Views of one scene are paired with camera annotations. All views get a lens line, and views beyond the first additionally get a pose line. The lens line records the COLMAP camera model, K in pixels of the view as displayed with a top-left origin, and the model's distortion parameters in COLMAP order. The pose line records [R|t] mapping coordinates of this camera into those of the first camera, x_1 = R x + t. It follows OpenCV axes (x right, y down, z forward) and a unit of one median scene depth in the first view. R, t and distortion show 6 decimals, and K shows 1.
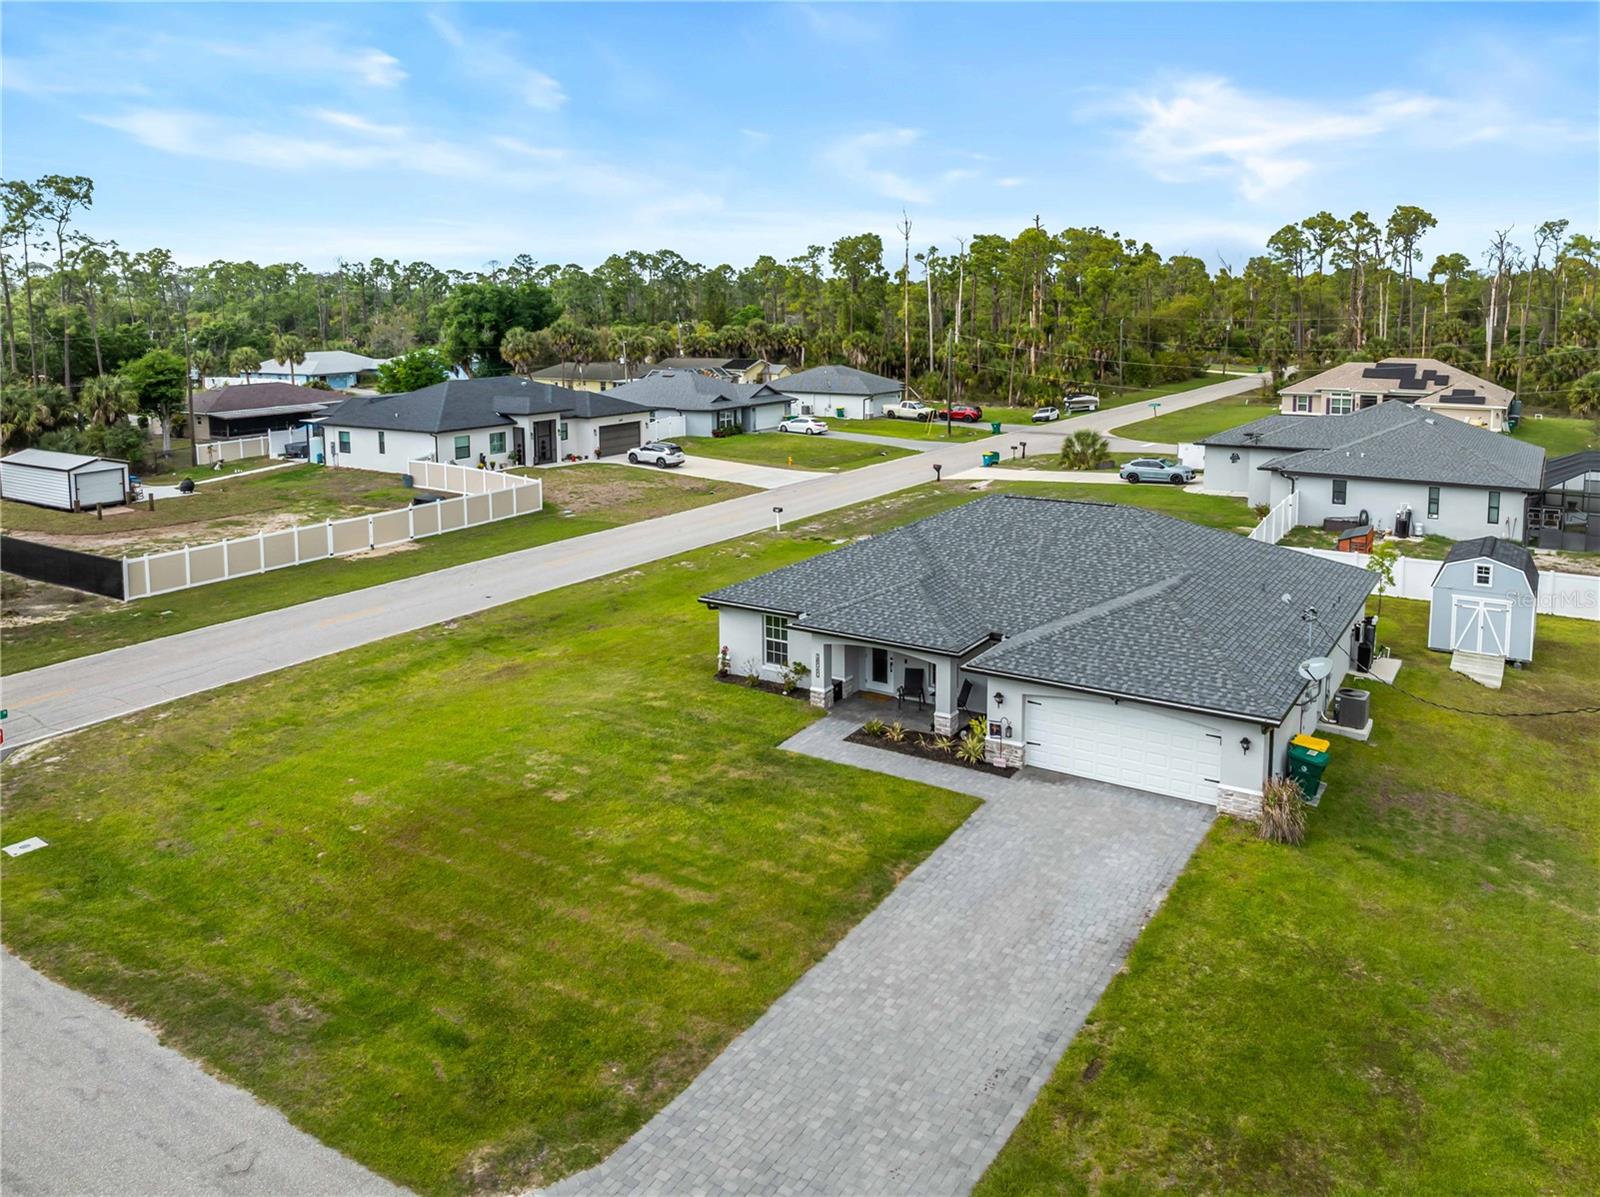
lens RADIAL K [[1172.0, 0, 837.7], [0, 1172.0, 489.8], [0, 0, 1]] dist [-0.039387, 0.003245]
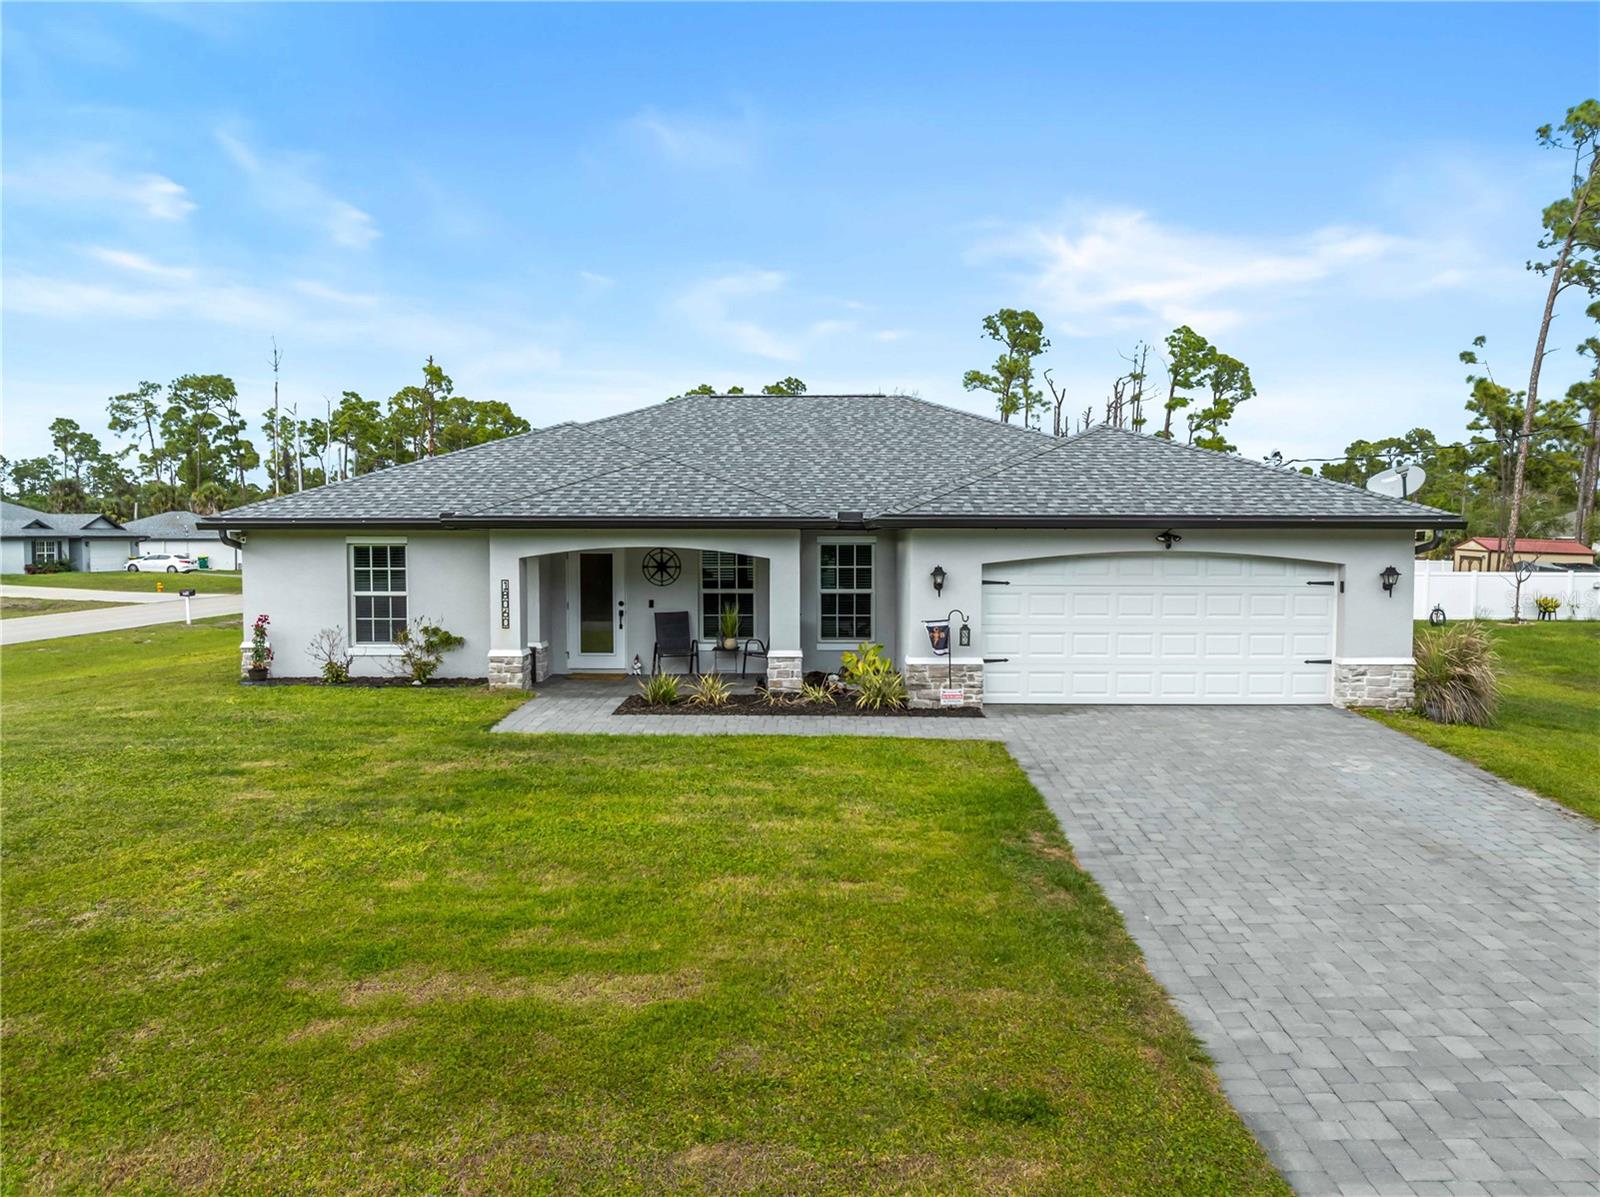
lens RADIAL K [[1130.7, 0, 808.4], [0, 1130.7, 600.8], [0, 0, 1]] dist [-0.040944, 0.002397]
pose [[0.852420, -0.022446, 0.522376, -0.155601], [0.078178, 0.993319, -0.084890, 0.196295], [-0.516980, 0.113200, 0.848479, 0.514155]]
